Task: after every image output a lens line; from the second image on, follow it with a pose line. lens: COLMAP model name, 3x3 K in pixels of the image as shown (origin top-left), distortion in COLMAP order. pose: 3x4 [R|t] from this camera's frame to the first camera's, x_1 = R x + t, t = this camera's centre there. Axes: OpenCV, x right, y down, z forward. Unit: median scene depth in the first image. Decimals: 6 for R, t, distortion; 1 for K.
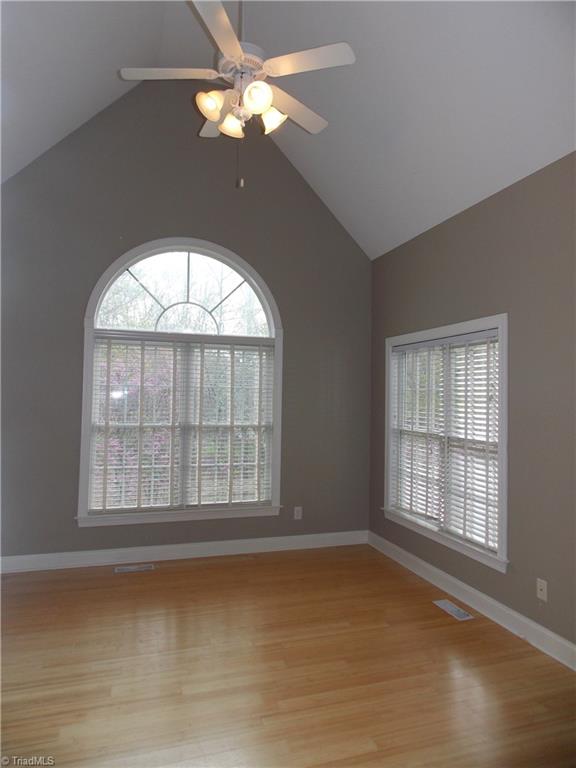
lens RADIAL K [[501.6, 0, 283.9], [0, 501.6, 386.0], [0, 0, 1]] dist [-0.010654, 0.004737]
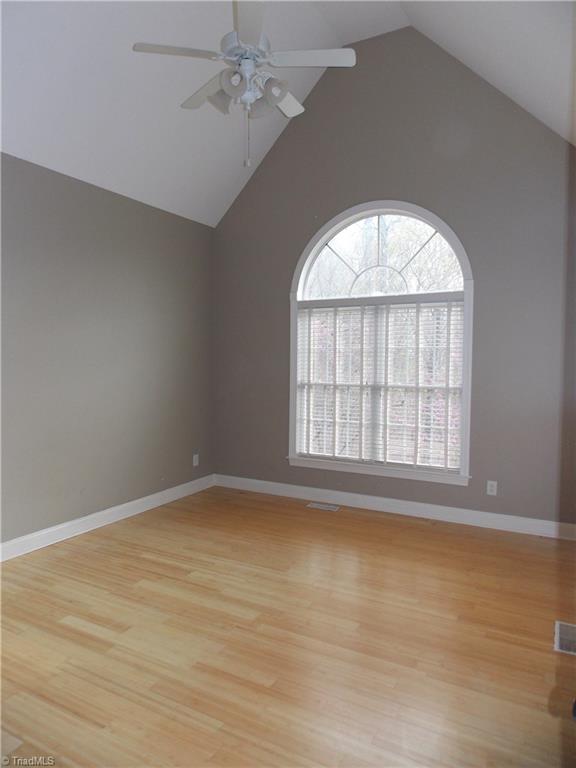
lens RADIAL K [[501.6, 0, 280.9], [0, 501.6, 380.7], [0, 0, 1]] dist [-0.010654, 0.004737]
pose [[0.679259, 0.020506, -0.733612, 0.436854], [0.026742, 0.998254, 0.052663, 0.009327], [0.733412, -0.055390, 0.677524, 0.149377]]
